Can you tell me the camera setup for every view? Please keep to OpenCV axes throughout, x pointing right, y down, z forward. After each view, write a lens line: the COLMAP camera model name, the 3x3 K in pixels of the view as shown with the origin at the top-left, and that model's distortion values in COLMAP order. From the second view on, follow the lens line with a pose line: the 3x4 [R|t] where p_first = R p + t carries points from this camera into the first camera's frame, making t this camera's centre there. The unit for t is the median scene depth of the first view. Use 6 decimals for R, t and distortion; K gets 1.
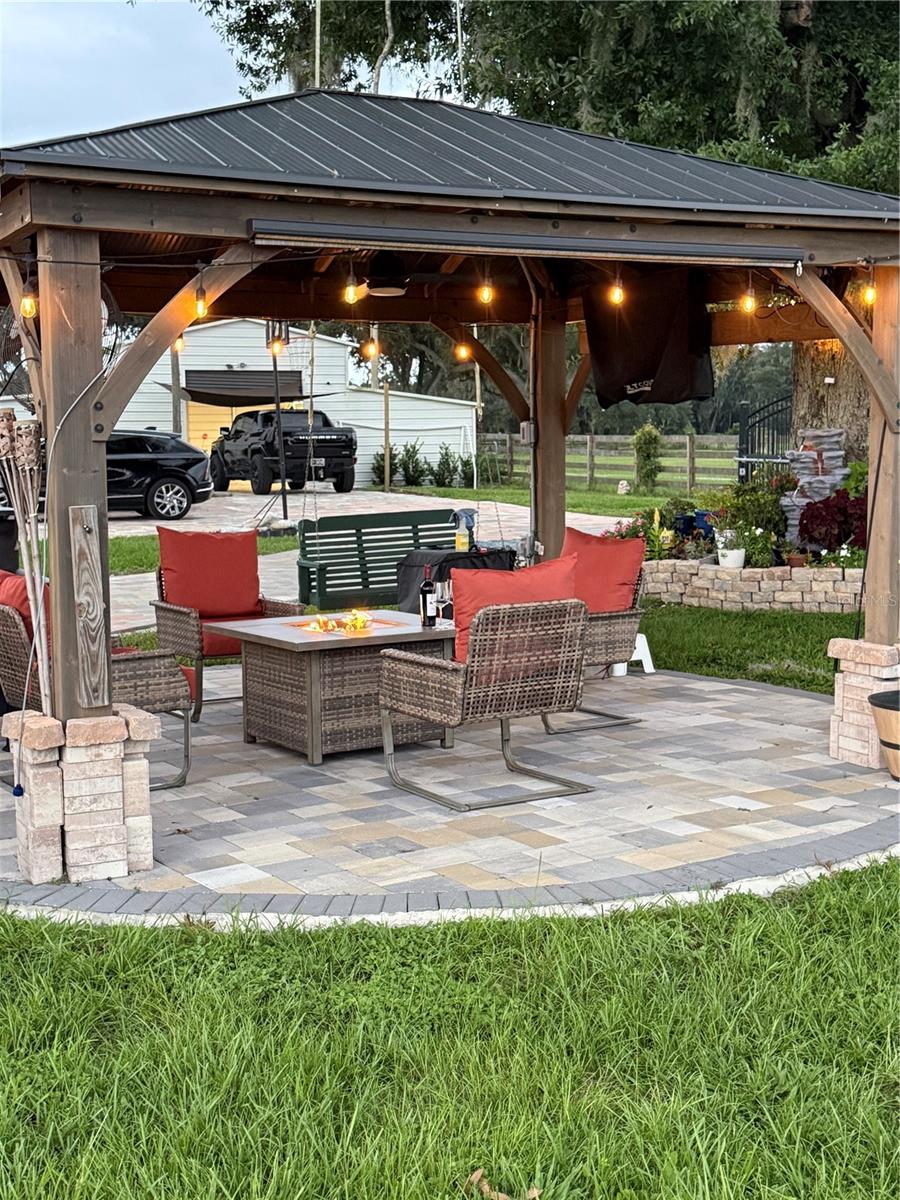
lens RADIAL K [[1576.1, 0, 433.5], [0, 1576.1, 603.1], [0, 0, 1]] dist [0.217559, -0.549782]
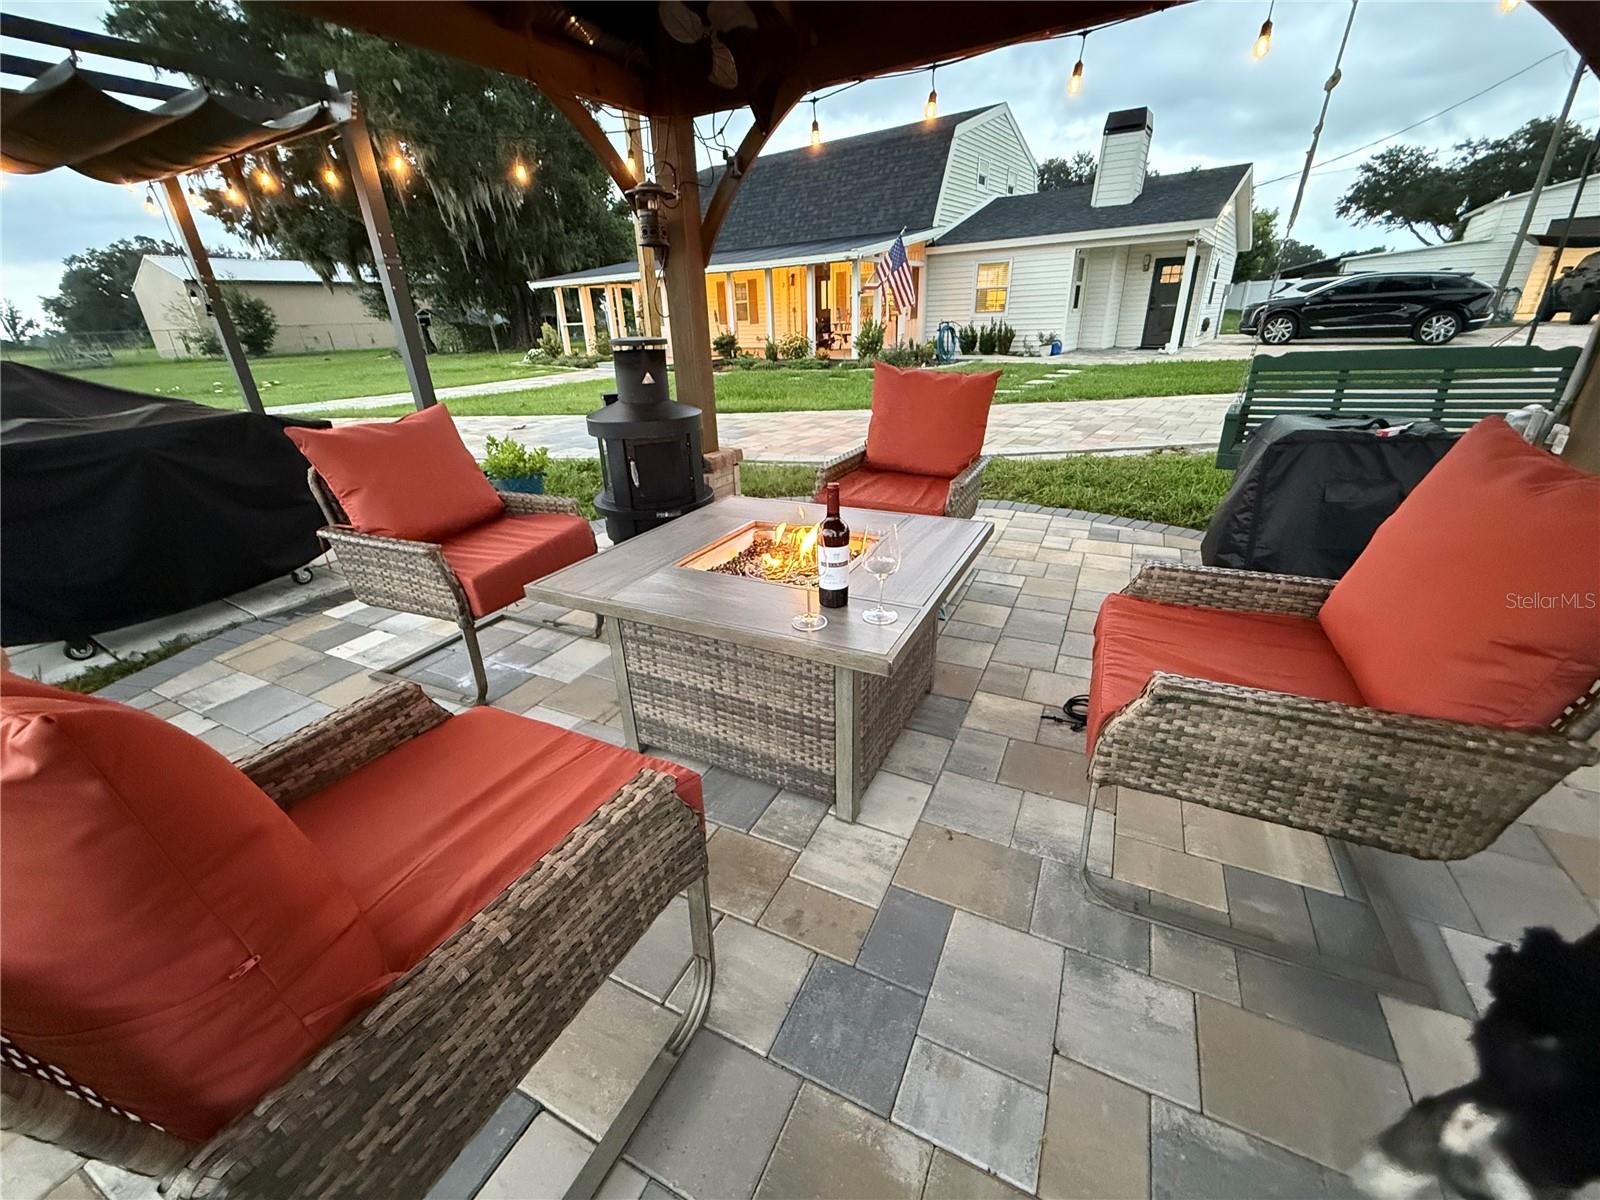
lens RADIAL K [[638.9, 0, 795.6], [0, 638.9, 597.4], [0, 0, 1]] dist [0.000945, -0.000292]
pose [[0.524142, 0.336807, -0.782200, 0.087604], [-0.060512, 0.930880, 0.360279, -0.034978], [0.849478, -0.141504, 0.508294, 0.514236]]
